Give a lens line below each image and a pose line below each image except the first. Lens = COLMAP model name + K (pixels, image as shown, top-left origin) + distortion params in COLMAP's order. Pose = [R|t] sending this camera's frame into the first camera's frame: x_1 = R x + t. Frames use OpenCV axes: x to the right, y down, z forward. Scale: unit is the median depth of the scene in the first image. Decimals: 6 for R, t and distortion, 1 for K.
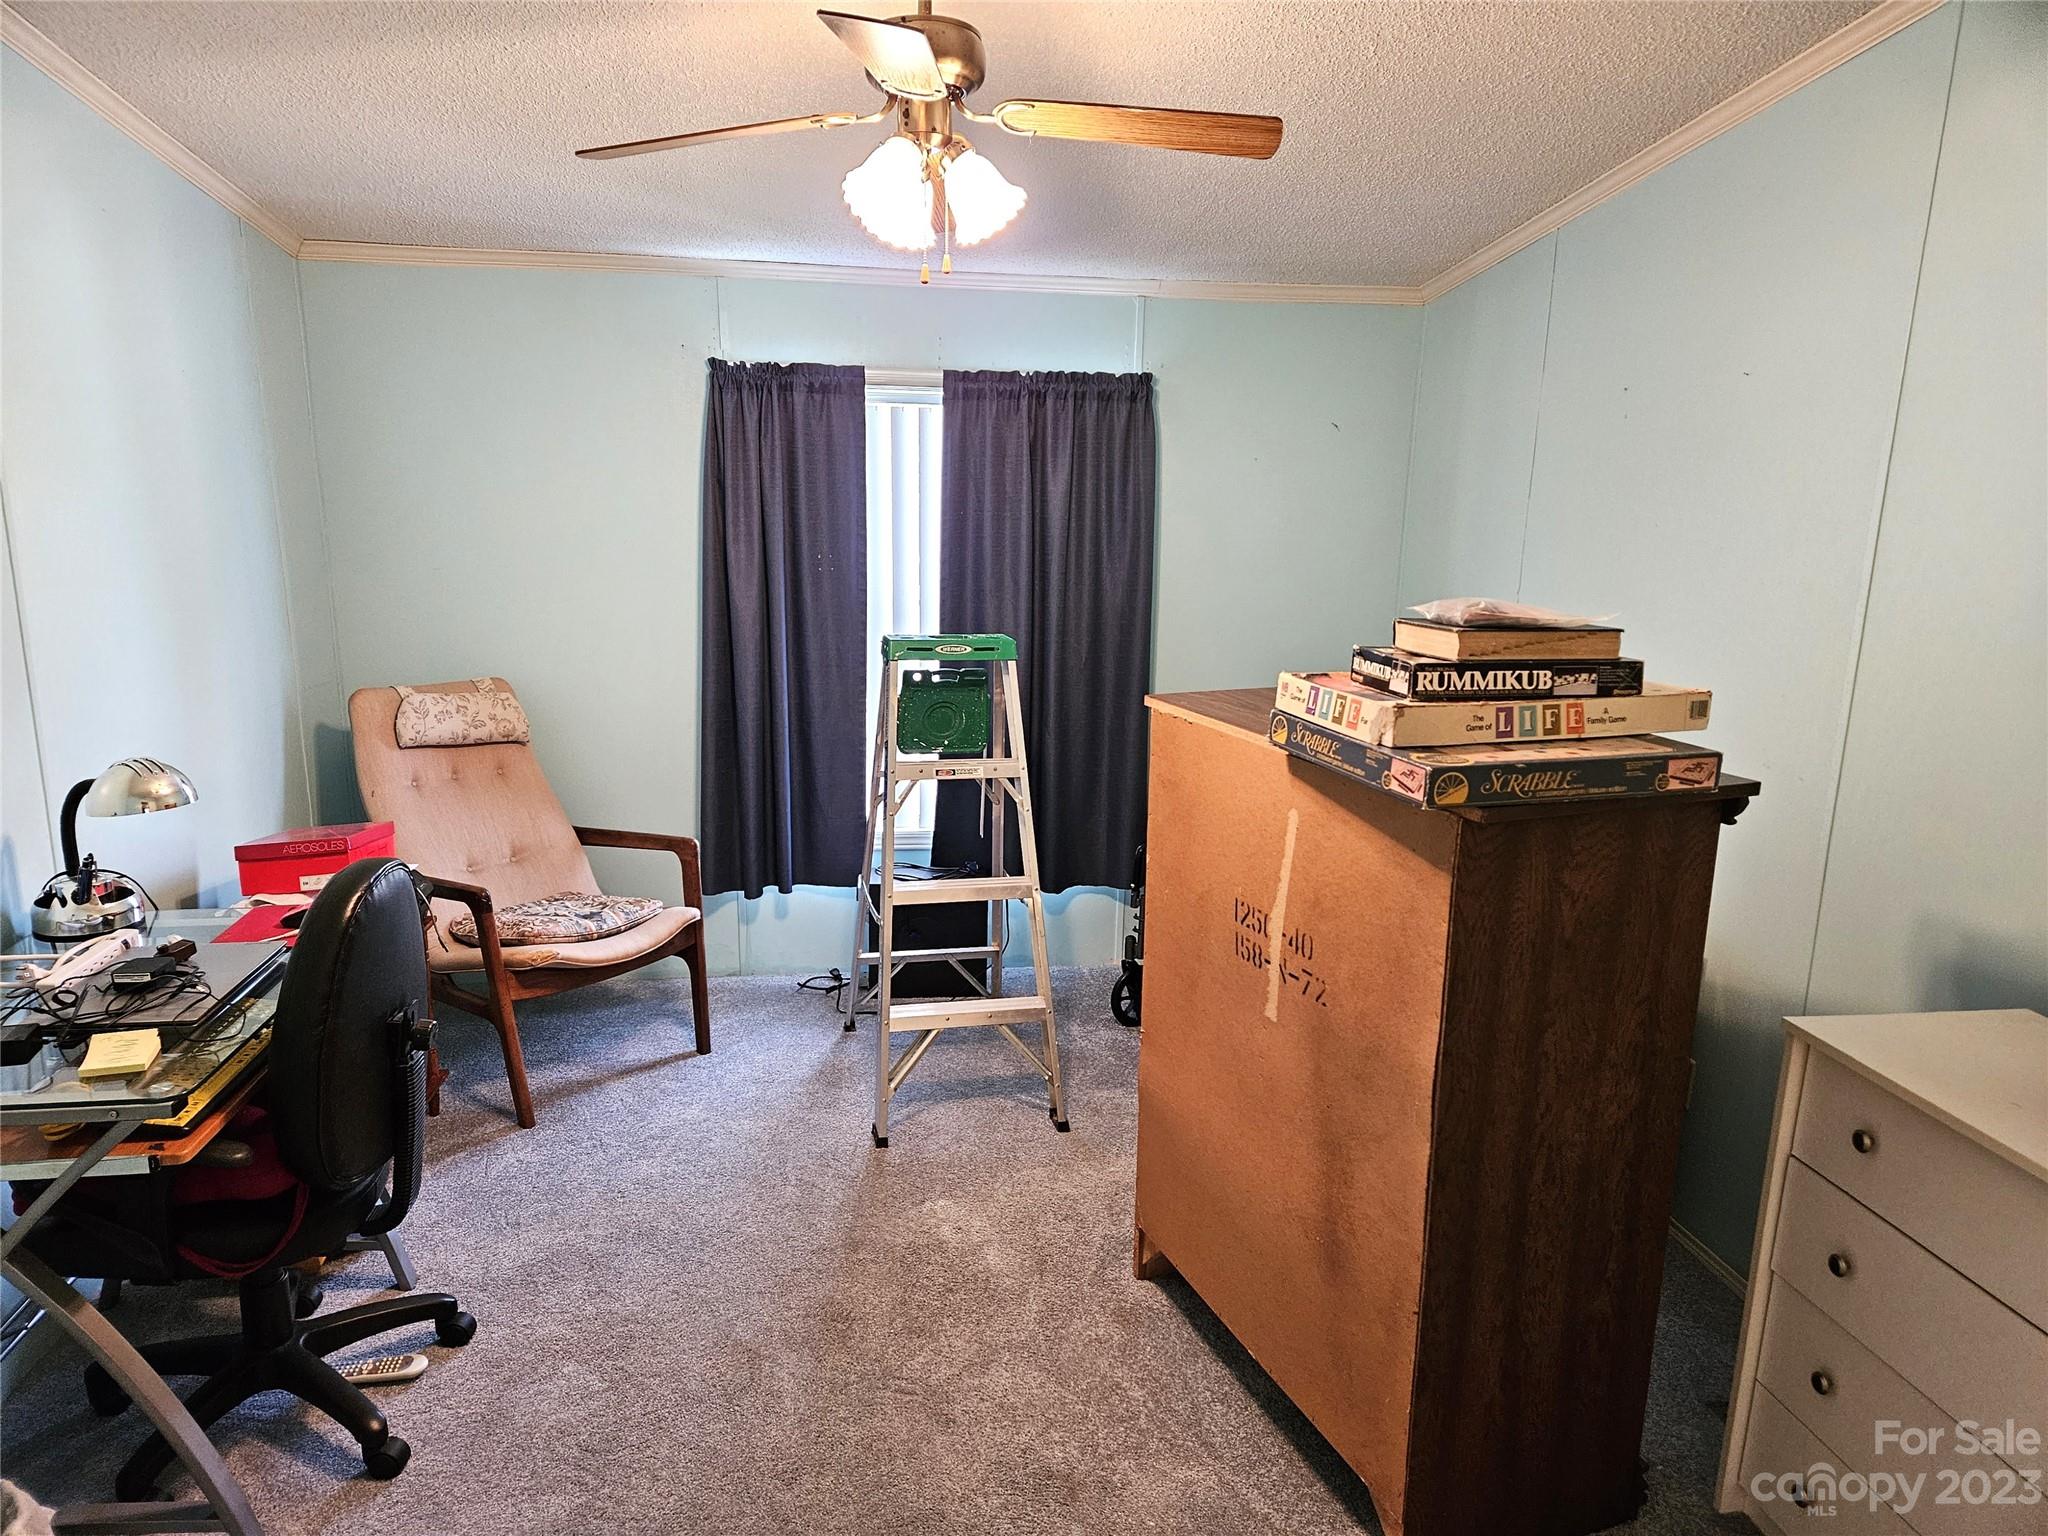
lens RADIAL K [[1355.6, 0, 1010.9], [0, 1355.6, 813.3], [0, 0, 1]] dist [0.075516, -0.063628]
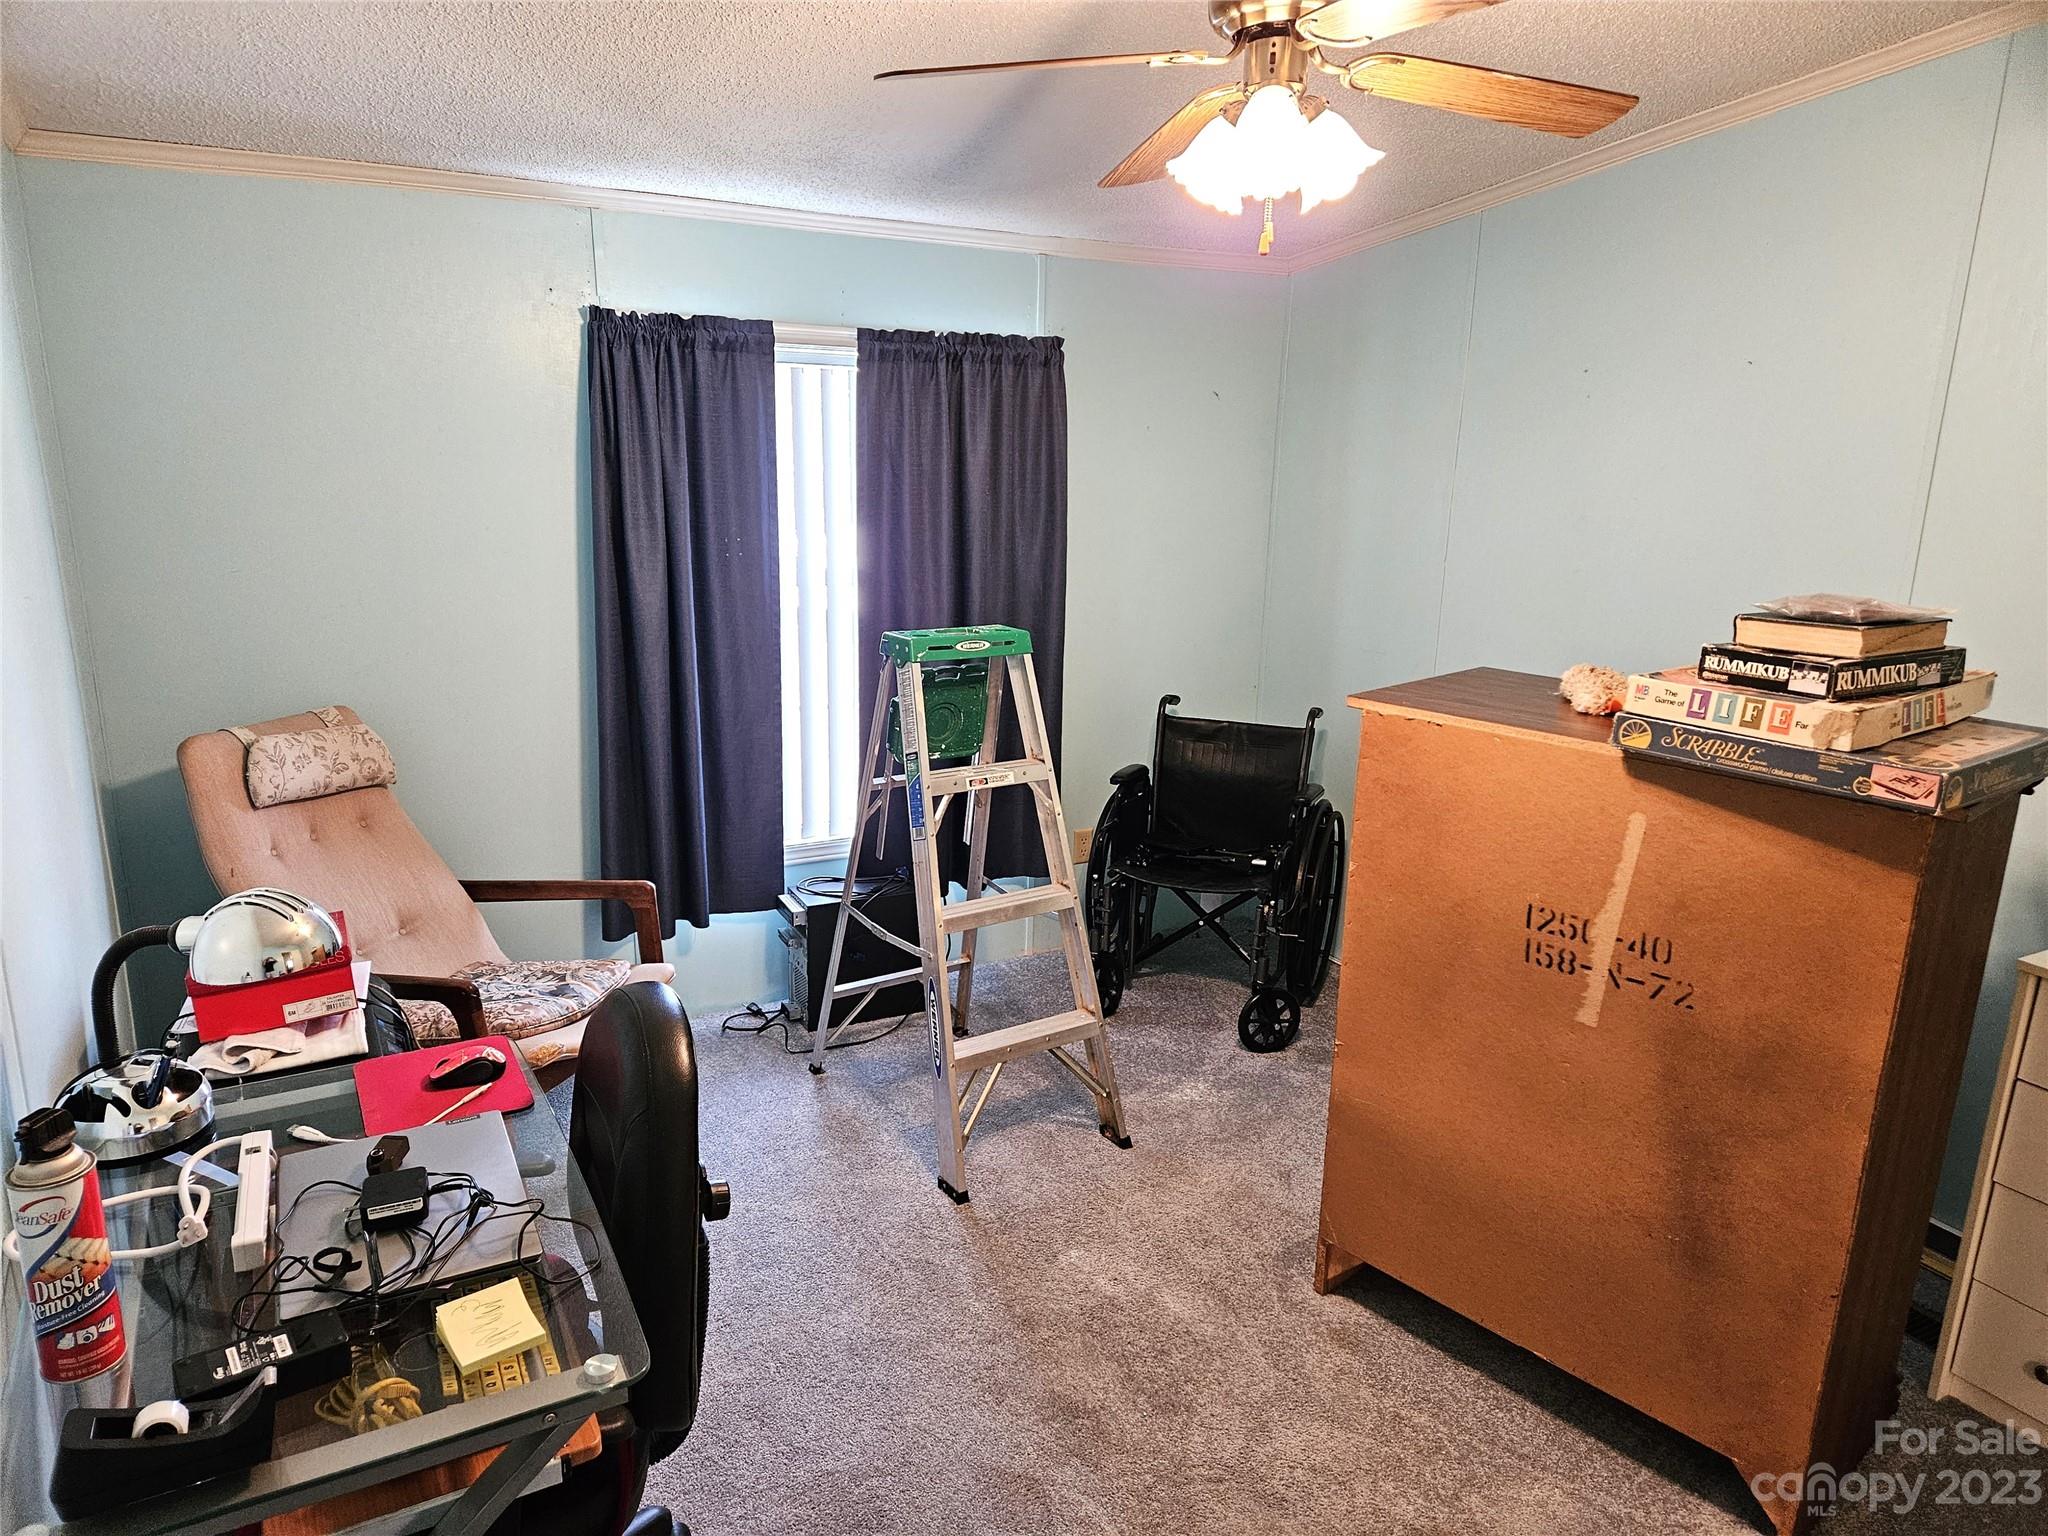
lens RADIAL K [[1355.6, 0, 1028.0], [0, 1355.6, 804.8], [0, 0, 1]] dist [0.075516, -0.063628]
pose [[0.936146, -0.093361, 0.338991, -0.390714], [0.081788, 0.995479, 0.048301, -0.067228], [-0.341968, -0.017492, 0.939549, 0.162298]]
